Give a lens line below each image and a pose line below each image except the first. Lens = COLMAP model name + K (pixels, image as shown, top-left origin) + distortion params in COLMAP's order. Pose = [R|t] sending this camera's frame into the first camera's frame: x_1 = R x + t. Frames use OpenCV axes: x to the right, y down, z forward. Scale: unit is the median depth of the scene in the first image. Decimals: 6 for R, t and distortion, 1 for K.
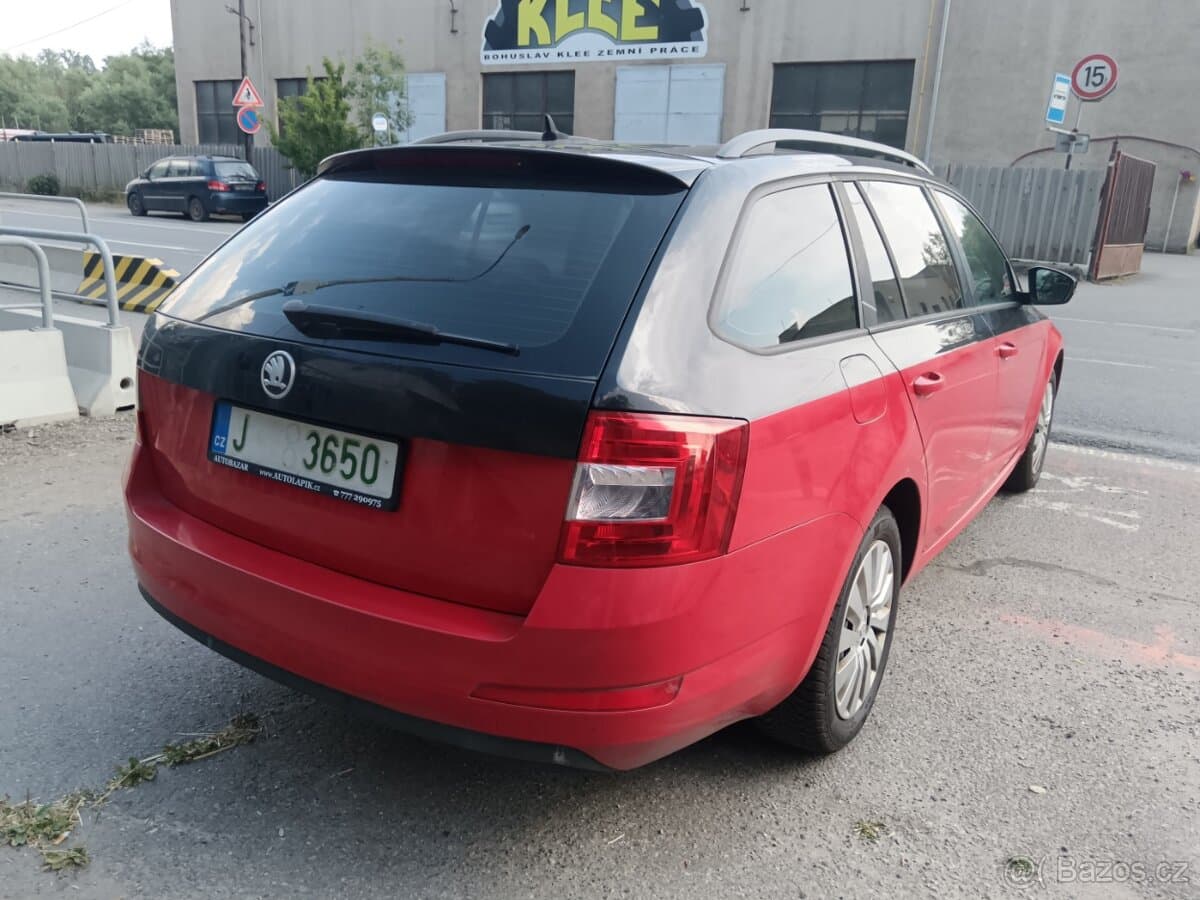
lens RADIAL K [[935.1, 0, 597.2], [0, 935.1, 451.3], [0, 0, 1]] dist [-0.001957, -0.000695]
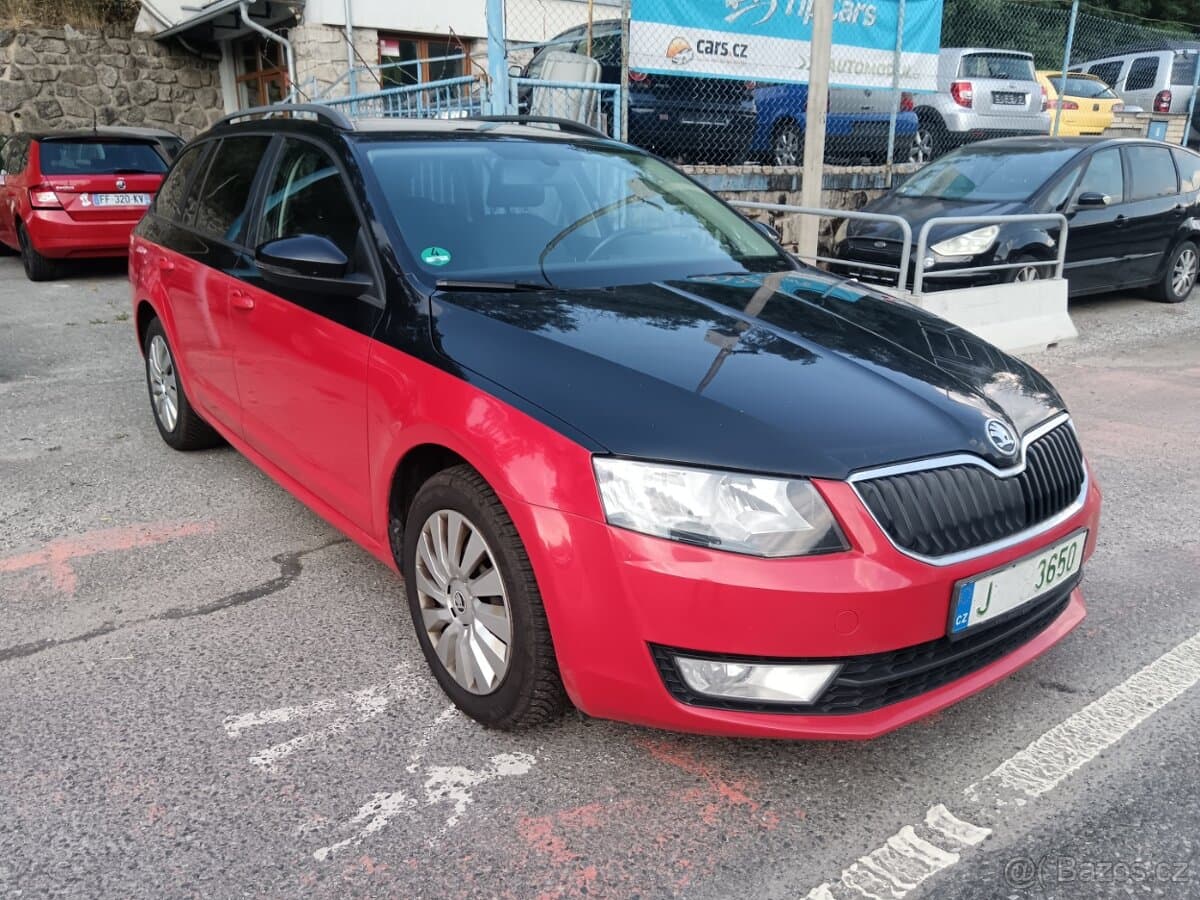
lens RADIAL K [[938.2, 0, 595.3], [0, 938.2, 452.6], [0, 0, 1]] dist [-0.004741, 0.006987]
pose [[-0.332941, 0.235754, -0.913001, 0.154913], [-0.279513, 0.900050, 0.334339, -0.049011], [0.900568, 0.366511, -0.233767, 0.201845]]
